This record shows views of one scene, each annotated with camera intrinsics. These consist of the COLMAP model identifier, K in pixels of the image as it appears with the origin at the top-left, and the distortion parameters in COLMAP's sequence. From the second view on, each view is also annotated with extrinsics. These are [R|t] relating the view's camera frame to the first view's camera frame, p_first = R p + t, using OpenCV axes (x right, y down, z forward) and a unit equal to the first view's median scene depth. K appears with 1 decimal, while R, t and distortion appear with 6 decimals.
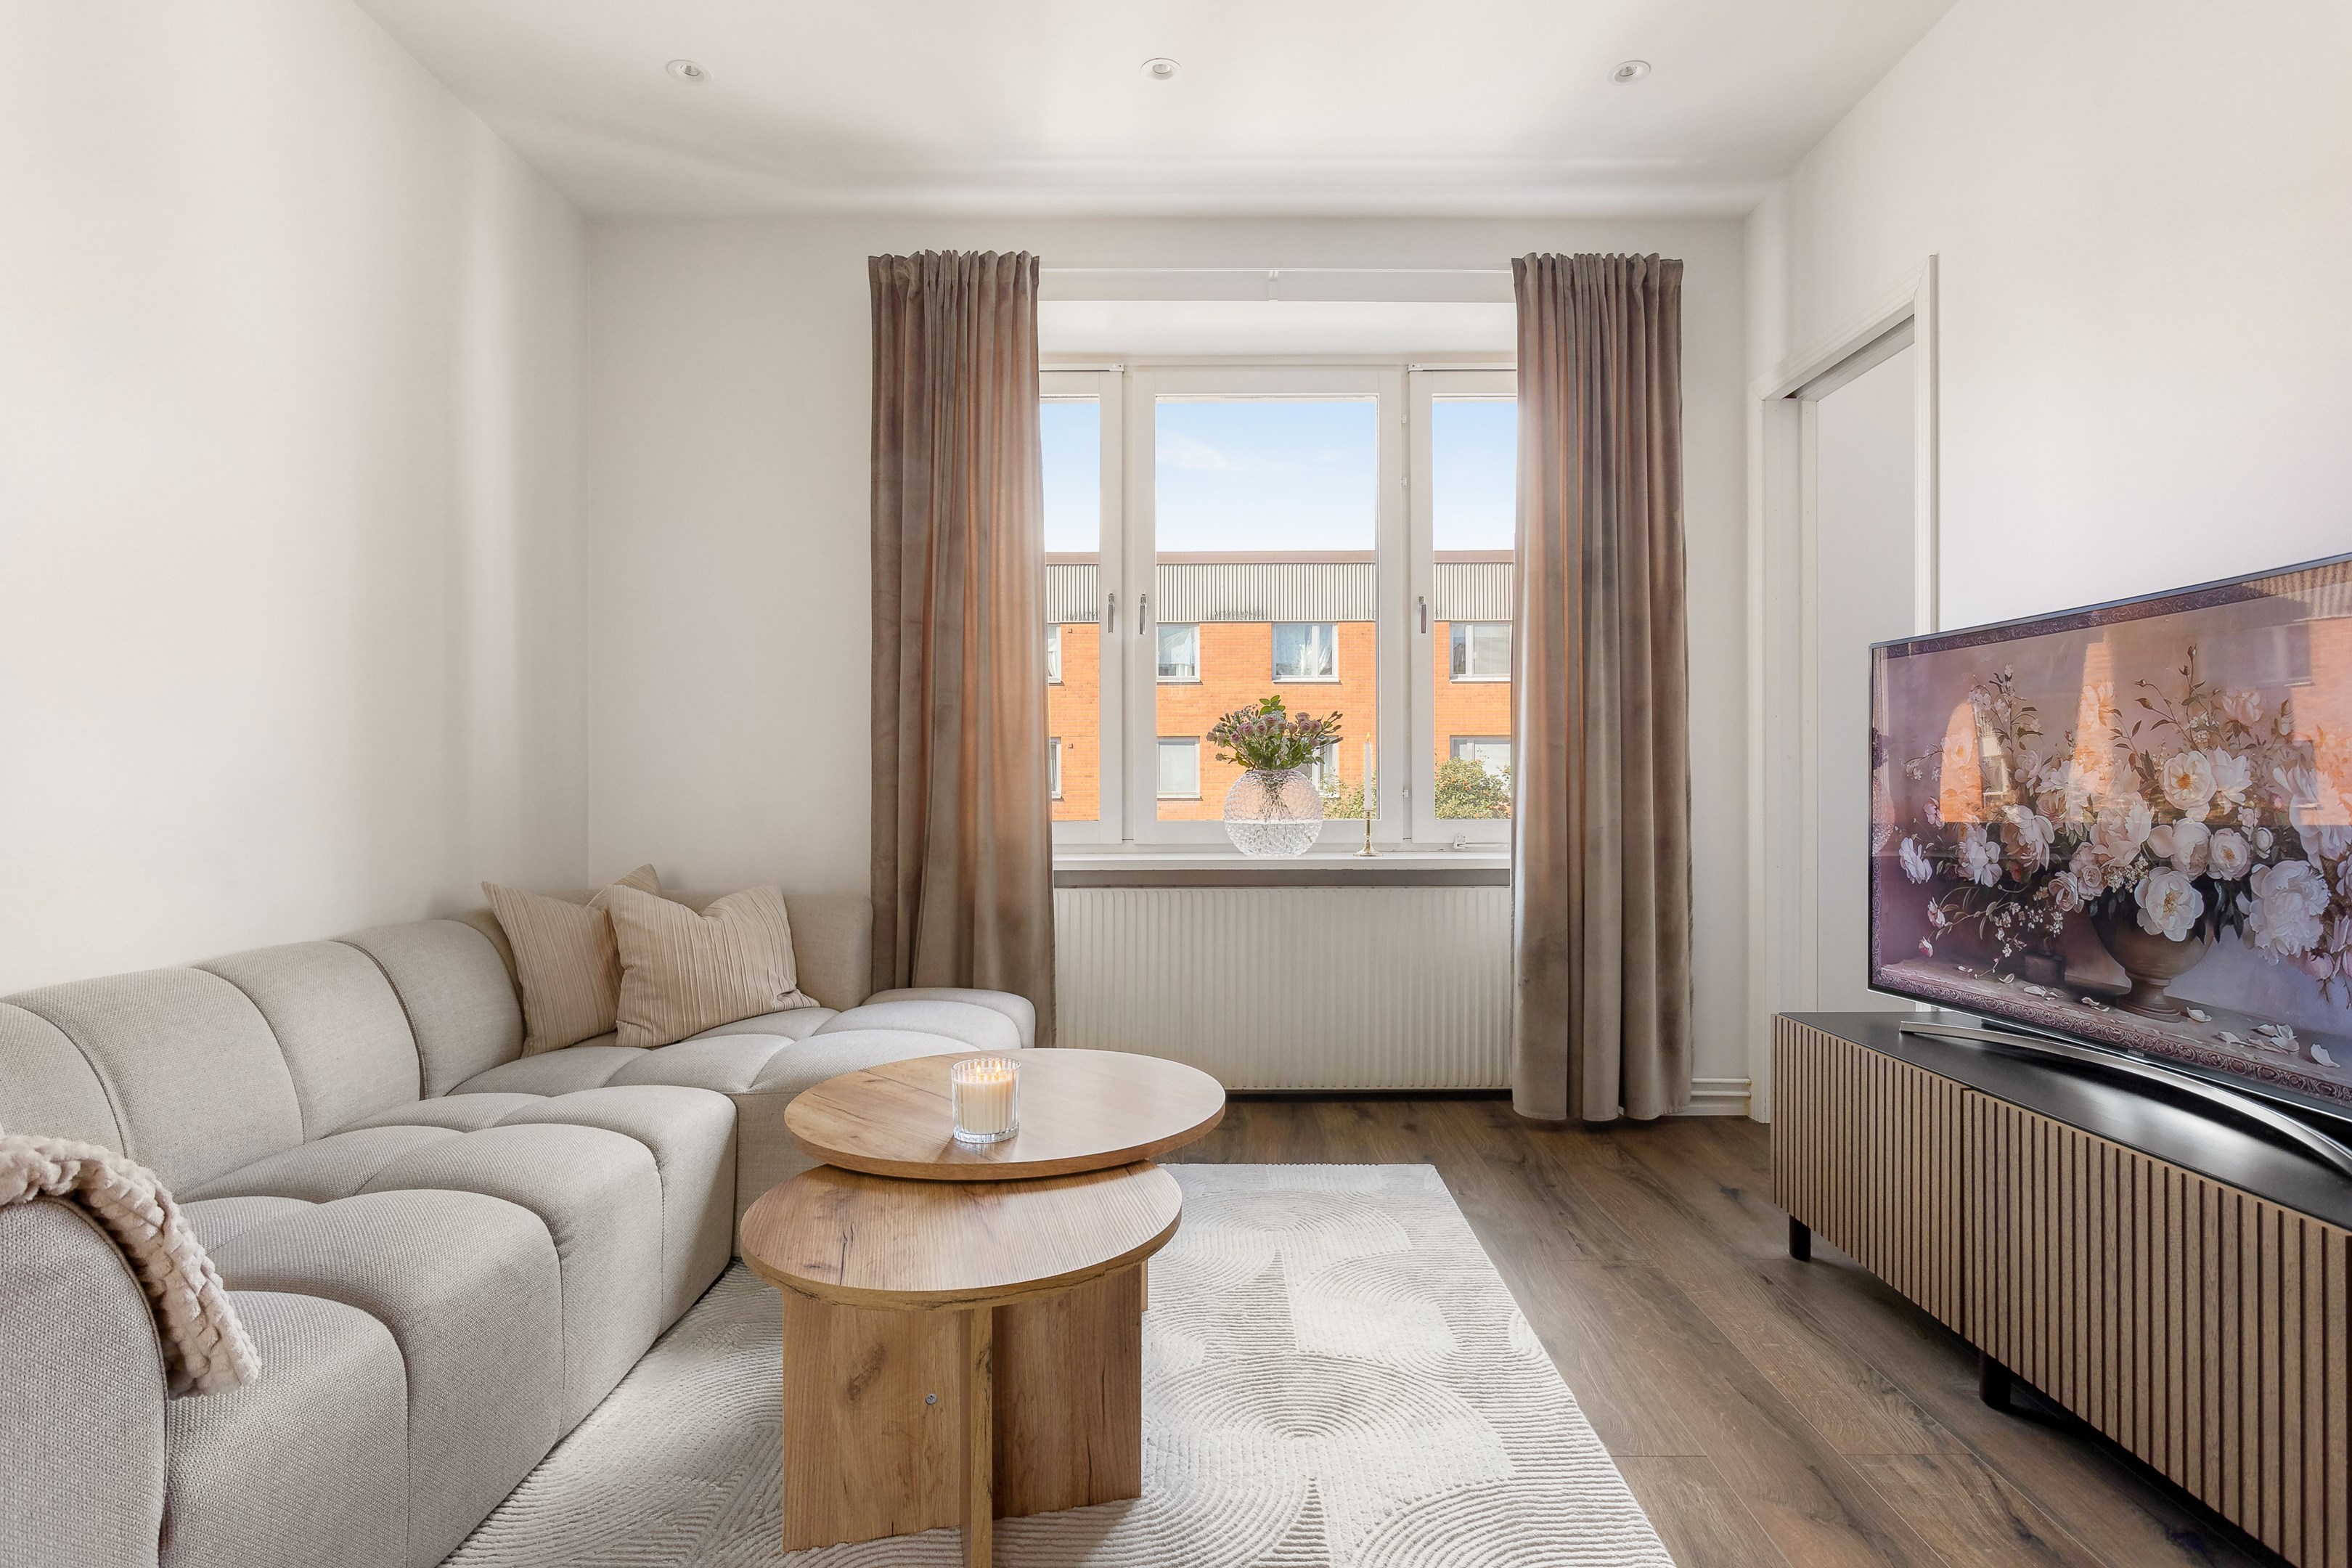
lens RADIAL K [[1189.4, 0, 1183.1], [0, 1189.4, 780.6], [0, 0, 1]] dist [-0.023002, -0.000264]
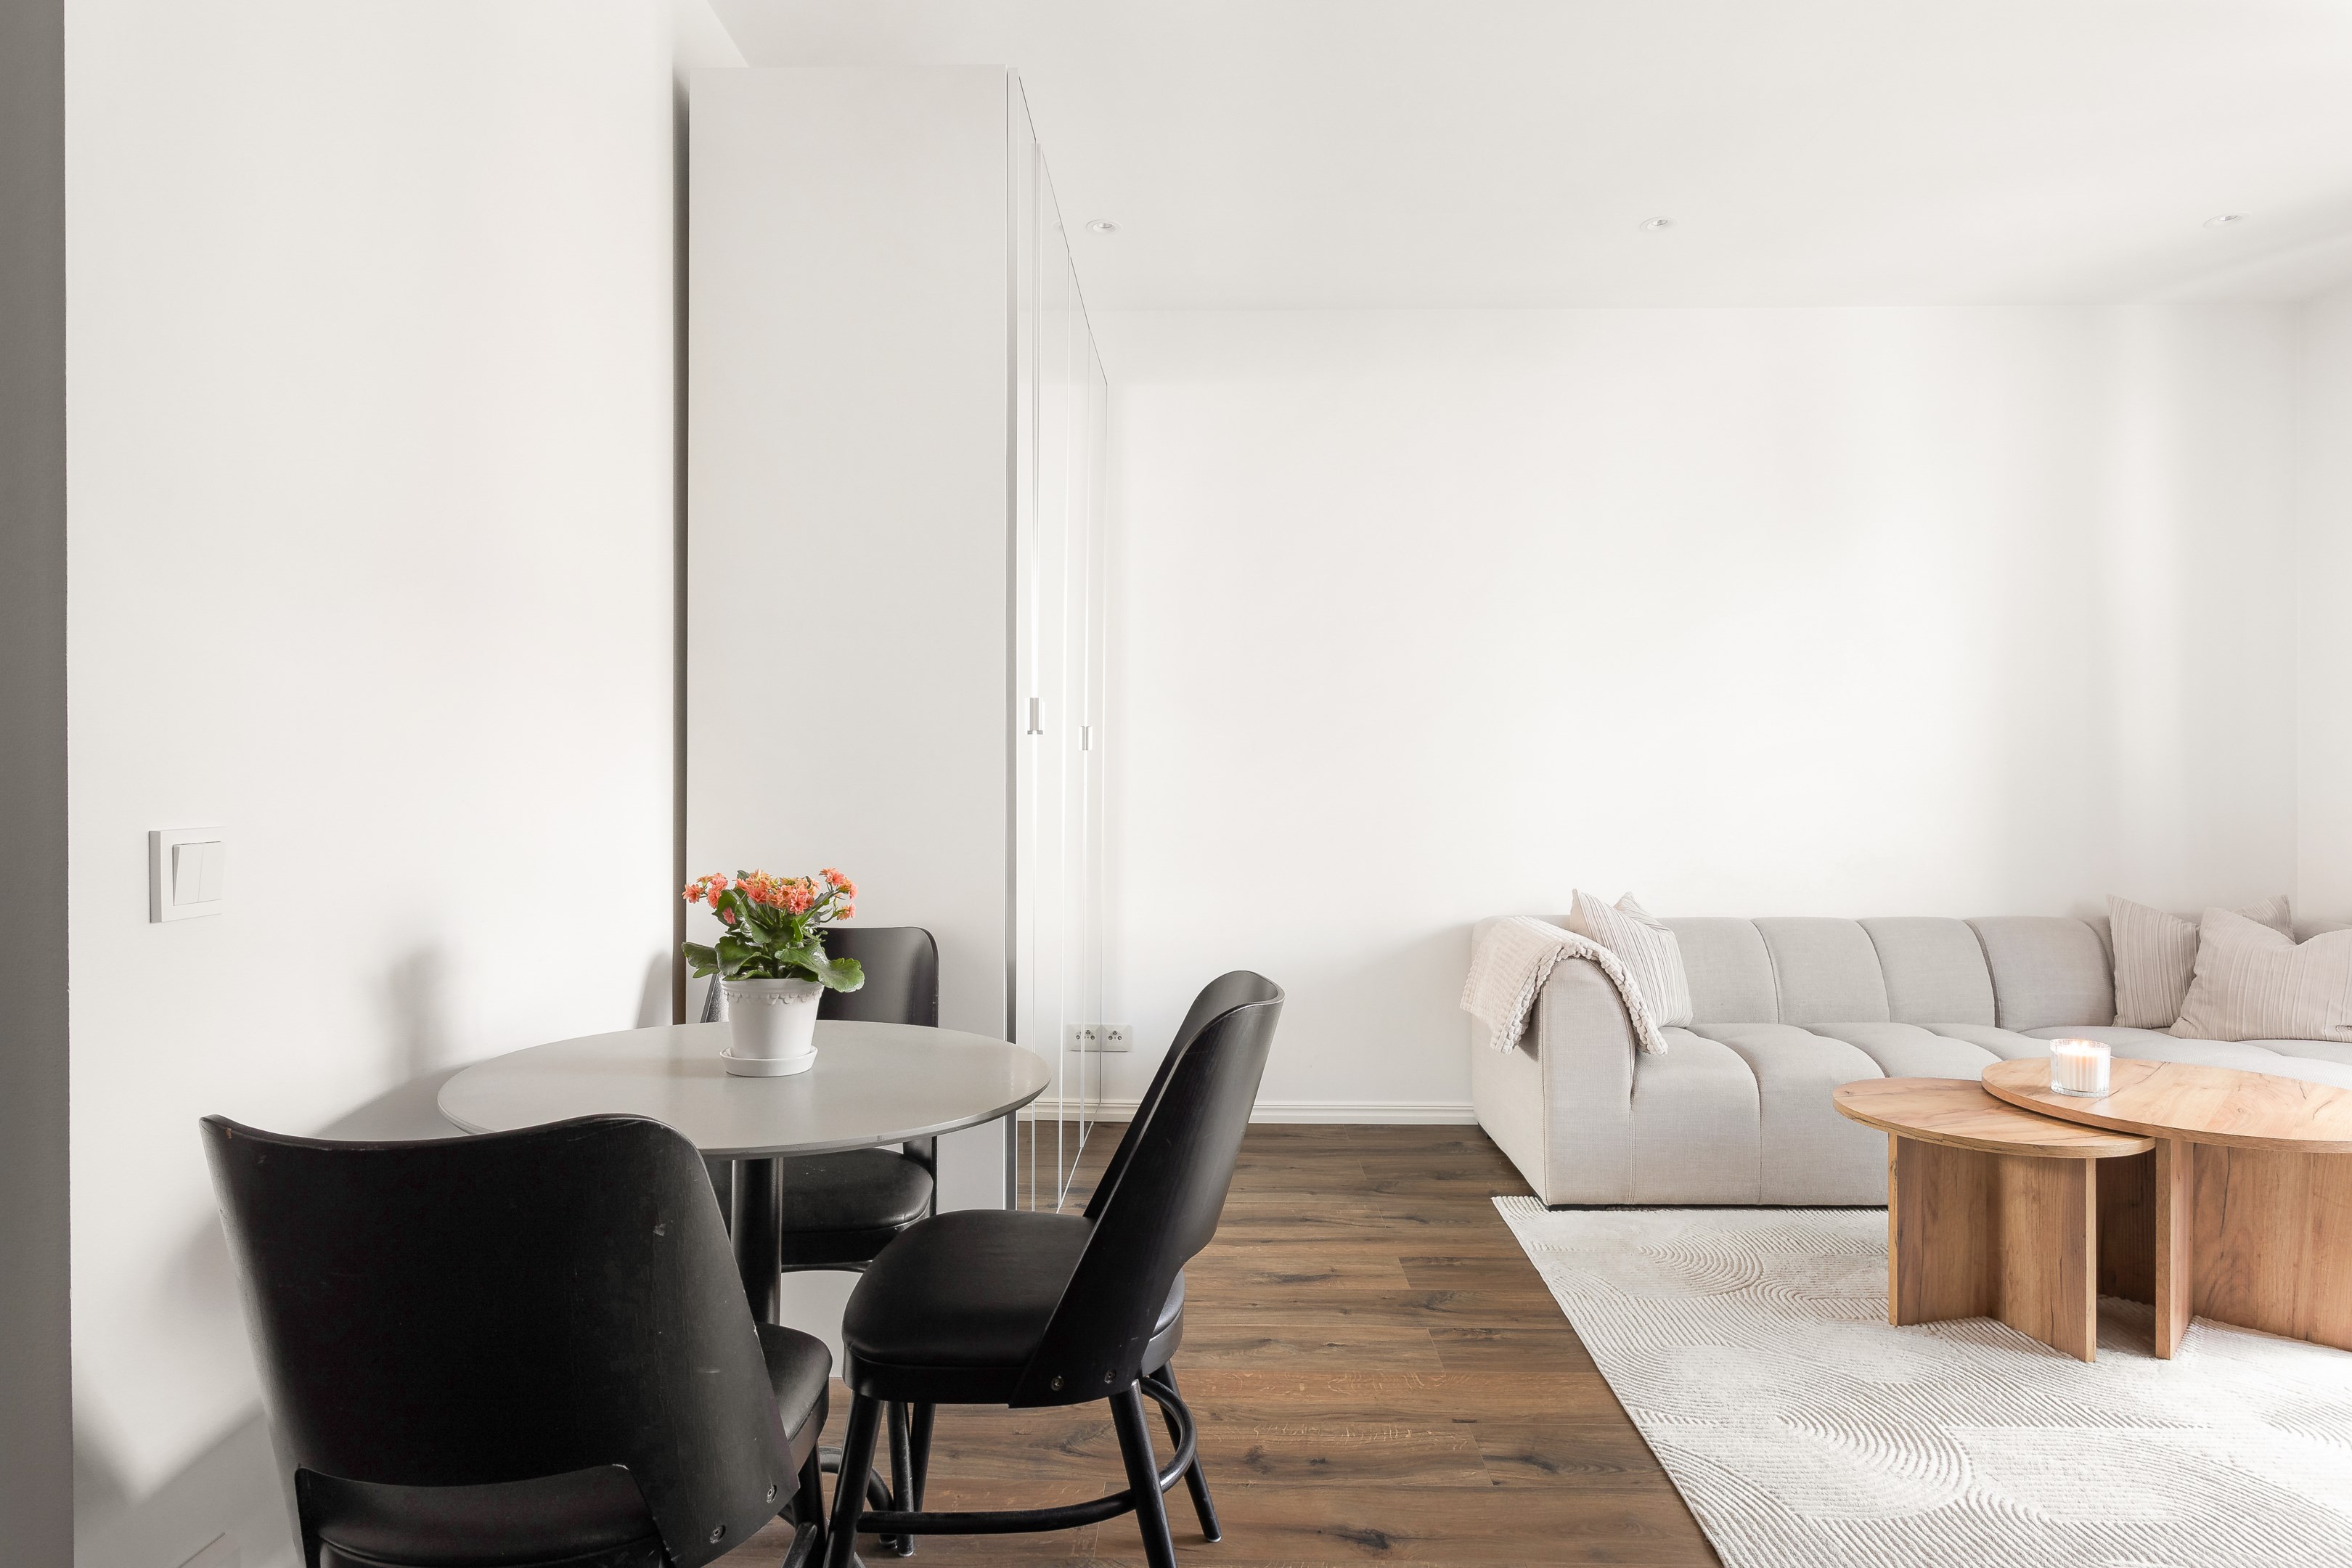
lens RADIAL K [[1234.8, 0, 1244.4], [0, 1234.8, 792.8], [0, 0, 1]] dist [-0.002382, -0.001116]
pose [[0.003103, 0.001823, -0.999994, 0.681914], [0.005769, 0.999982, 0.001841, -0.033471], [0.999979, -0.005775, 0.003092, 0.007614]]
